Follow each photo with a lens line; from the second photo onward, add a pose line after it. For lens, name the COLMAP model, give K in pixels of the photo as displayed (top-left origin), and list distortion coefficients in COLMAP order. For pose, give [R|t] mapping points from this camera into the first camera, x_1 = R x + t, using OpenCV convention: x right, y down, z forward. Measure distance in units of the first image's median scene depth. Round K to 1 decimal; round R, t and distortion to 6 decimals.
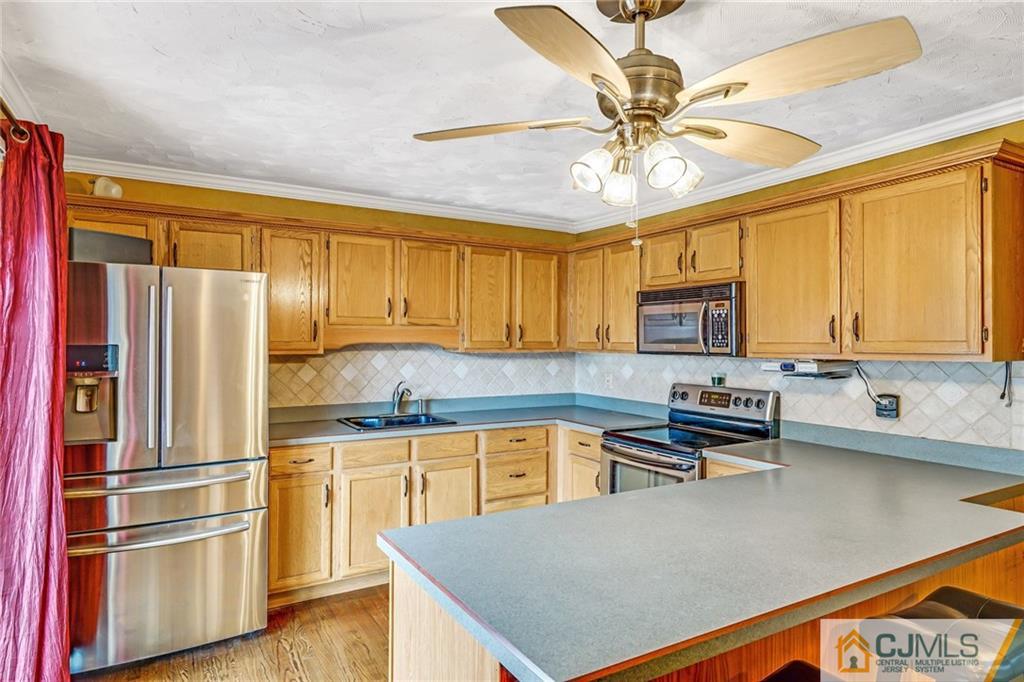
lens RADIAL K [[600.7, 0, 508.4], [0, 600.7, 337.3], [0, 0, 1]] dist [0.006647, -0.000380]
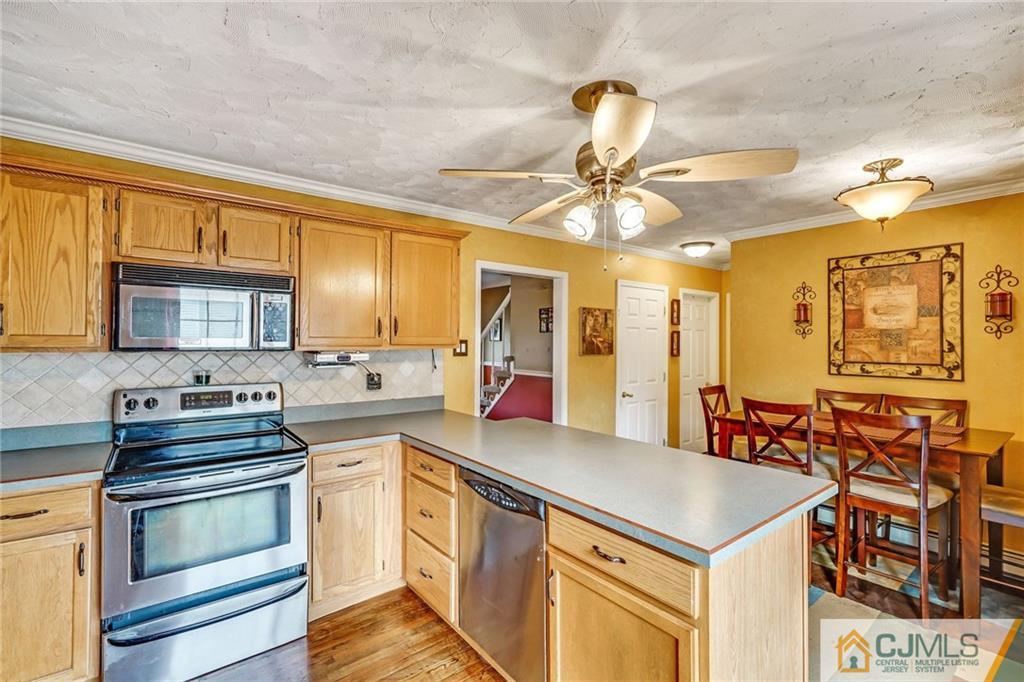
lens RADIAL K [[464.8, 0, 511.1], [0, 464.8, 339.2], [0, 0, 1]] dist [-0.002868, 0.000999]
pose [[-0.153149, -0.001870, 0.988201, -0.468146], [-0.015761, 0.999876, -0.000550, 0.007902], [-0.988077, -0.015659, -0.153160, 0.771837]]
